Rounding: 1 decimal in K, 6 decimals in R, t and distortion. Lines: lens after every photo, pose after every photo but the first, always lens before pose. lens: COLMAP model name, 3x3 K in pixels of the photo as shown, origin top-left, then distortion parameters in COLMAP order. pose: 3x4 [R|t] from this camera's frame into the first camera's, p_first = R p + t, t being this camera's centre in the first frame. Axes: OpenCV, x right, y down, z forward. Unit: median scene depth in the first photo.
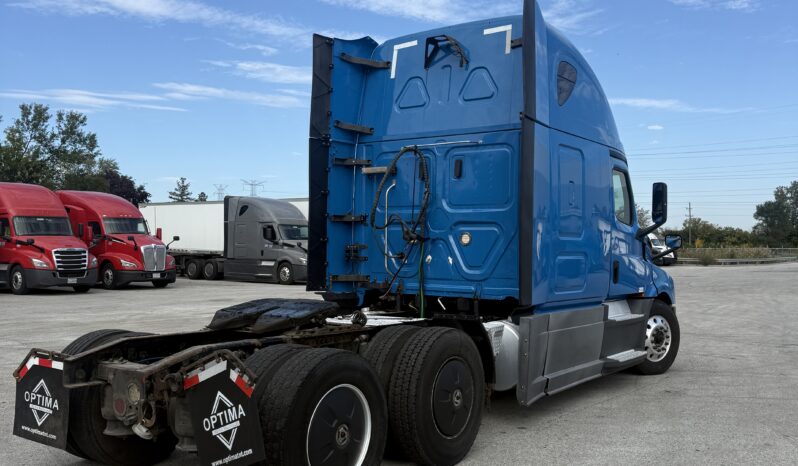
lens RADIAL K [[723.7, 0, 399.0], [0, 723.7, 233.0], [0, 0, 1]] dist [0.064241, -0.087859]
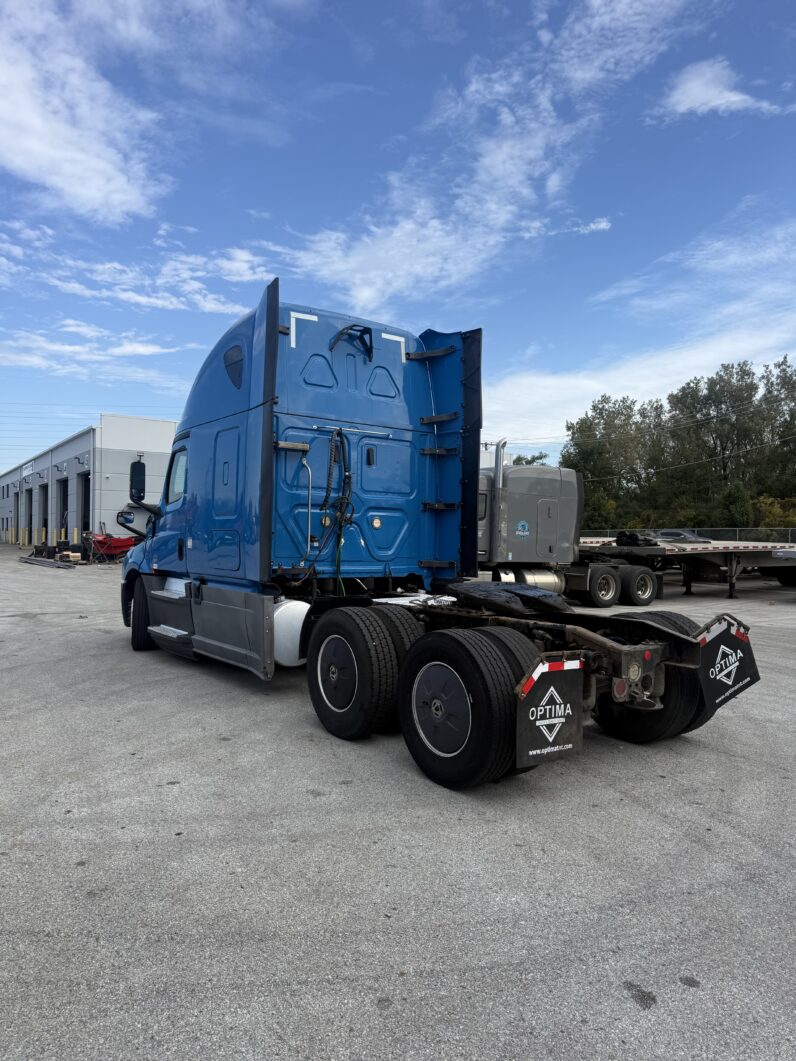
lens RADIAL K [[728.8, 0, 398.0], [0, 728.8, 530.5], [0, 0, 1]] dist [0.062290, -0.000636]
pose [[0.324529, 0.006839, 0.945851, -1.149575], [-0.034794, 0.999383, 0.004712, 0.016061], [-0.945236, -0.034439, 0.324566, 0.758442]]
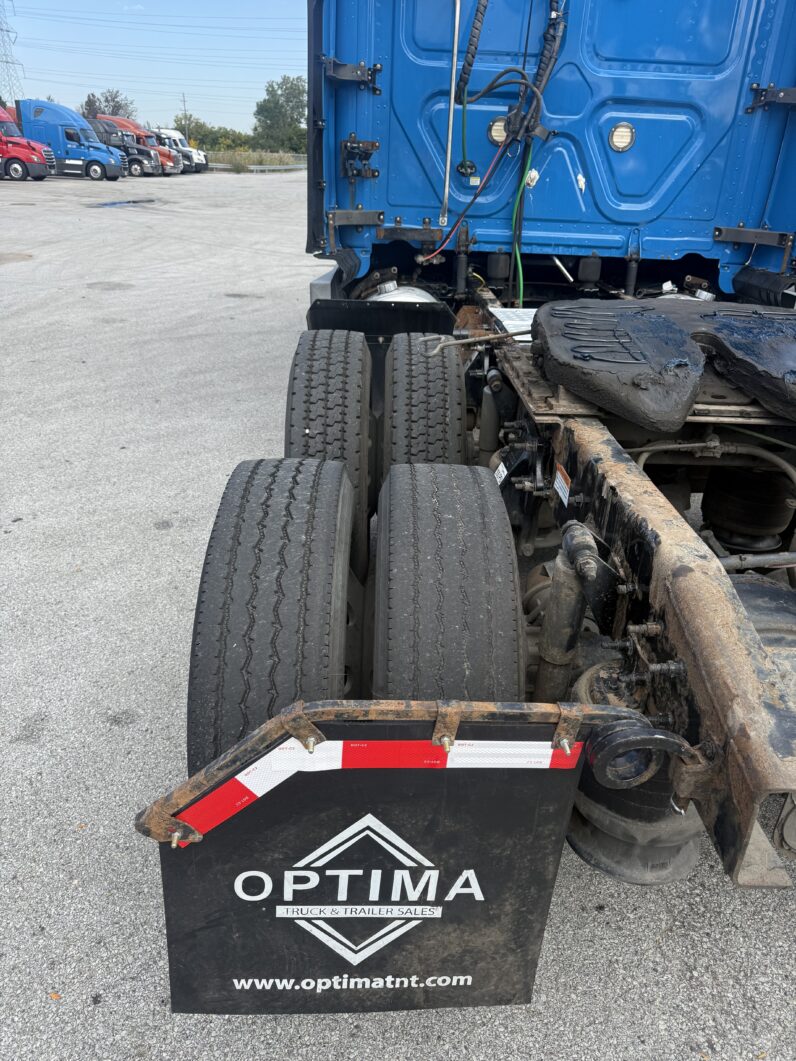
lens RADIAL K [[758.1, 0, 398.0], [0, 758.1, 530.5], [0, 0, 1]] dist [-0.001205, 0.000640]
pose [[0.810497, -0.234929, 0.536565, -0.488823], [-0.043934, 0.889081, 0.455637, 0.022370], [-0.584093, -0.392866, 0.710276, 0.736443]]
